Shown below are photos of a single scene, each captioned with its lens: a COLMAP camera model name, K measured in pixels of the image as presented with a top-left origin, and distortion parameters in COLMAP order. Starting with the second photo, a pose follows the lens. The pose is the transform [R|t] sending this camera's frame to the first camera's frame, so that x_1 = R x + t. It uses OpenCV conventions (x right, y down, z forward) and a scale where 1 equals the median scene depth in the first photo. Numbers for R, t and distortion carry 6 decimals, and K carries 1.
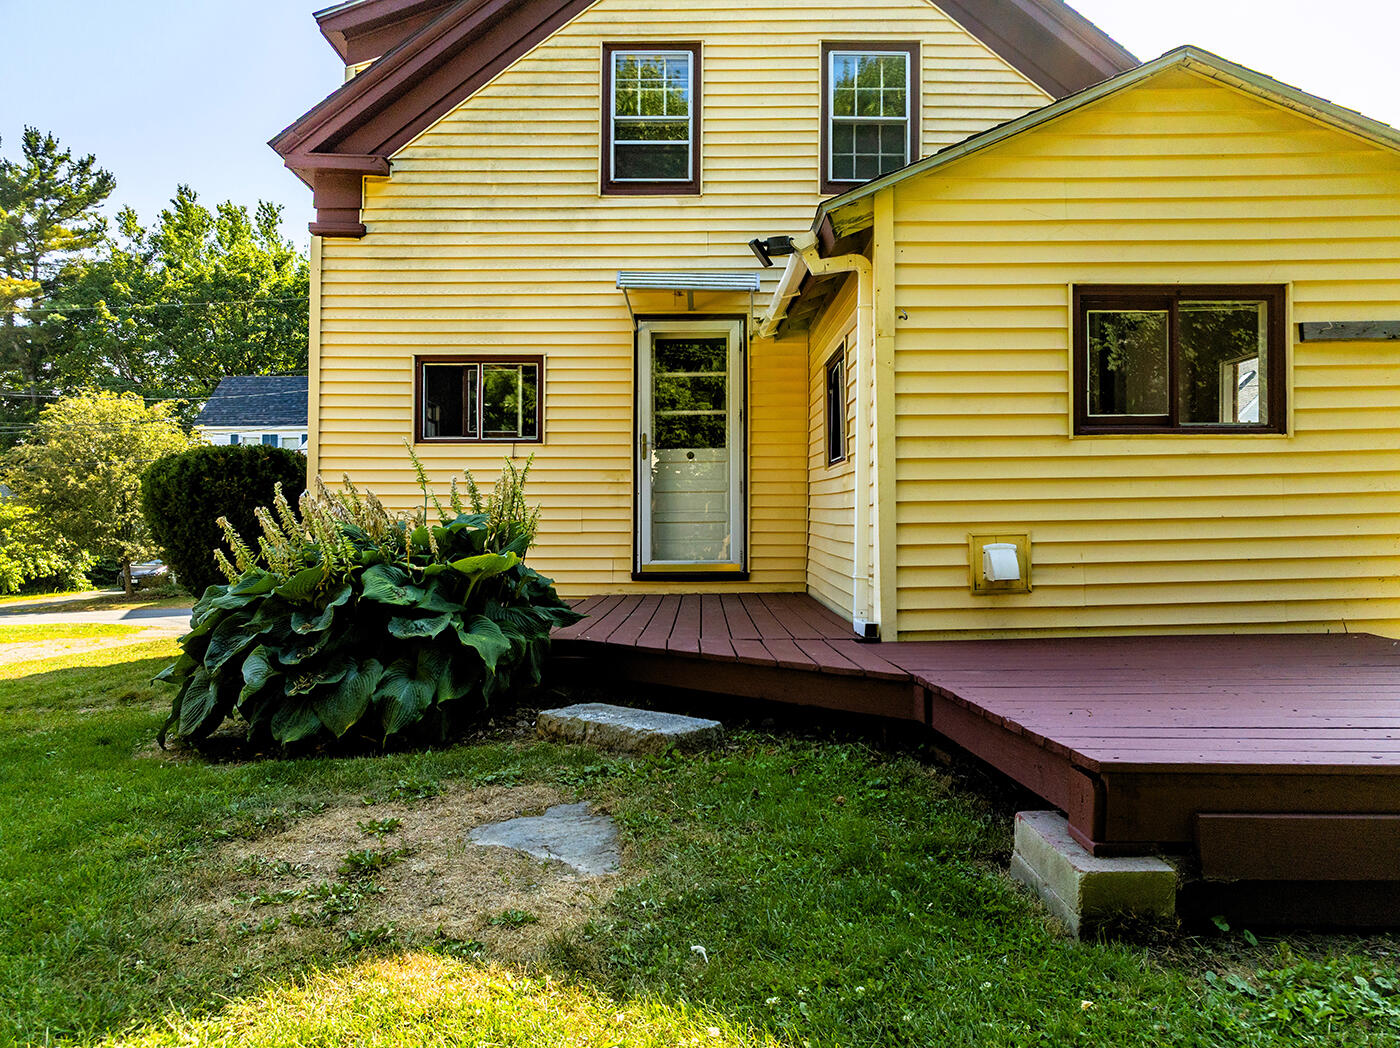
lens RADIAL K [[1019.9, 0, 702.5], [0, 1019.9, 526.6], [0, 0, 1]] dist [-0.025316, 0.010082]
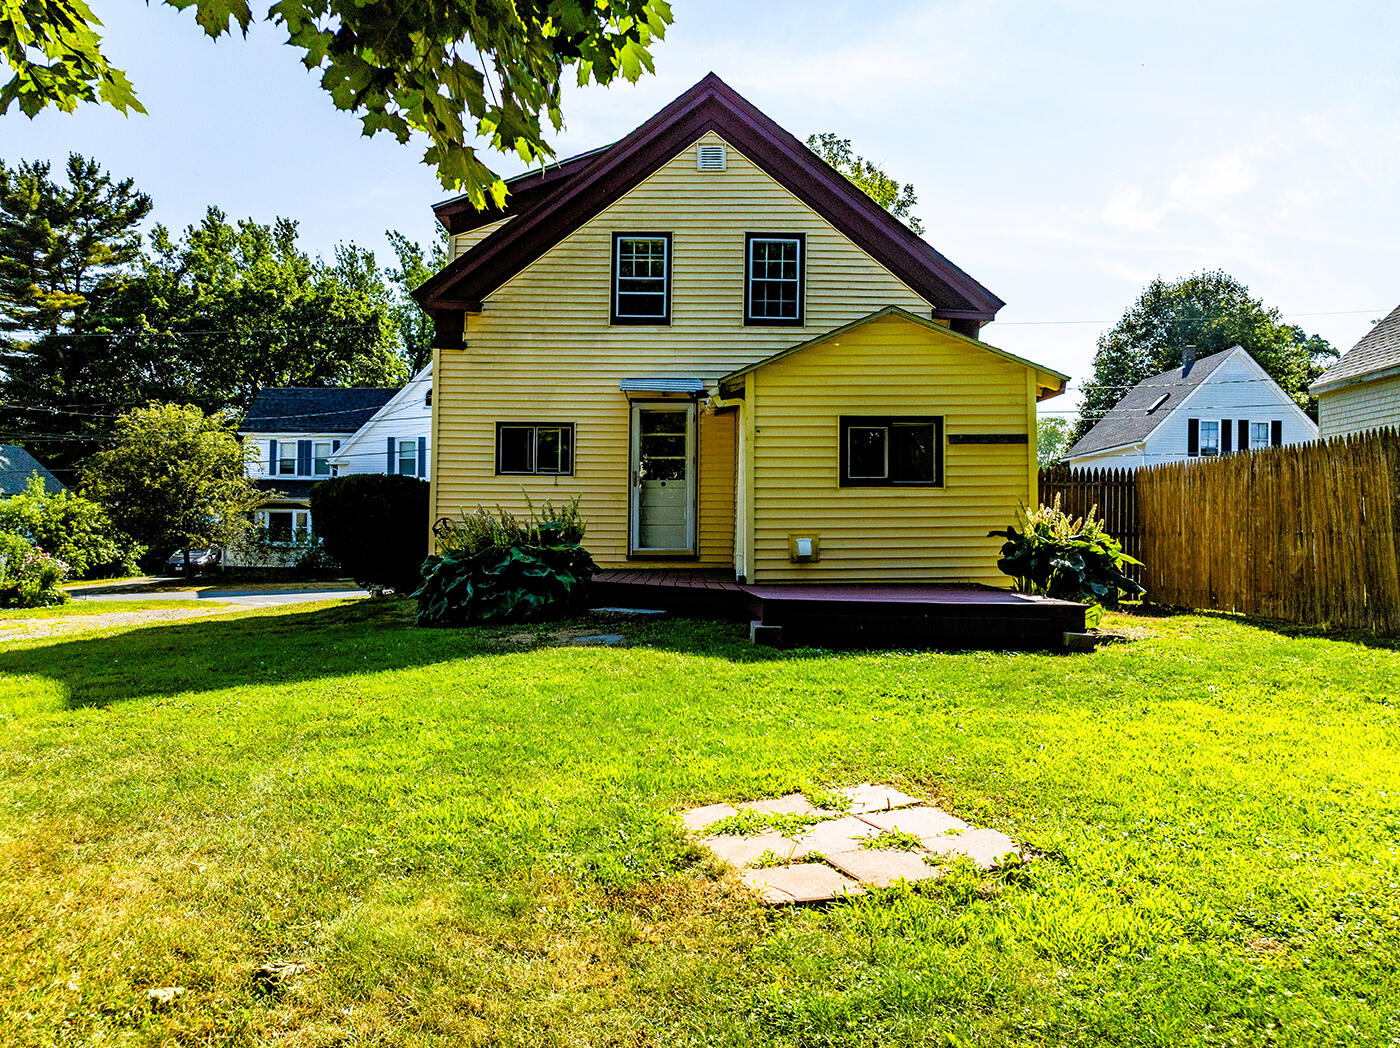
lens RADIAL K [[1019.9, 0, 697.5], [0, 1019.9, 516.9], [0, 0, 1]] dist [-0.025316, 0.010082]
pose [[0.999941, 0.009102, 0.005847, 0.033999], [-0.009064, 0.999939, -0.006385, -0.007245], [-0.005905, 0.006332, 0.999963, -0.636632]]
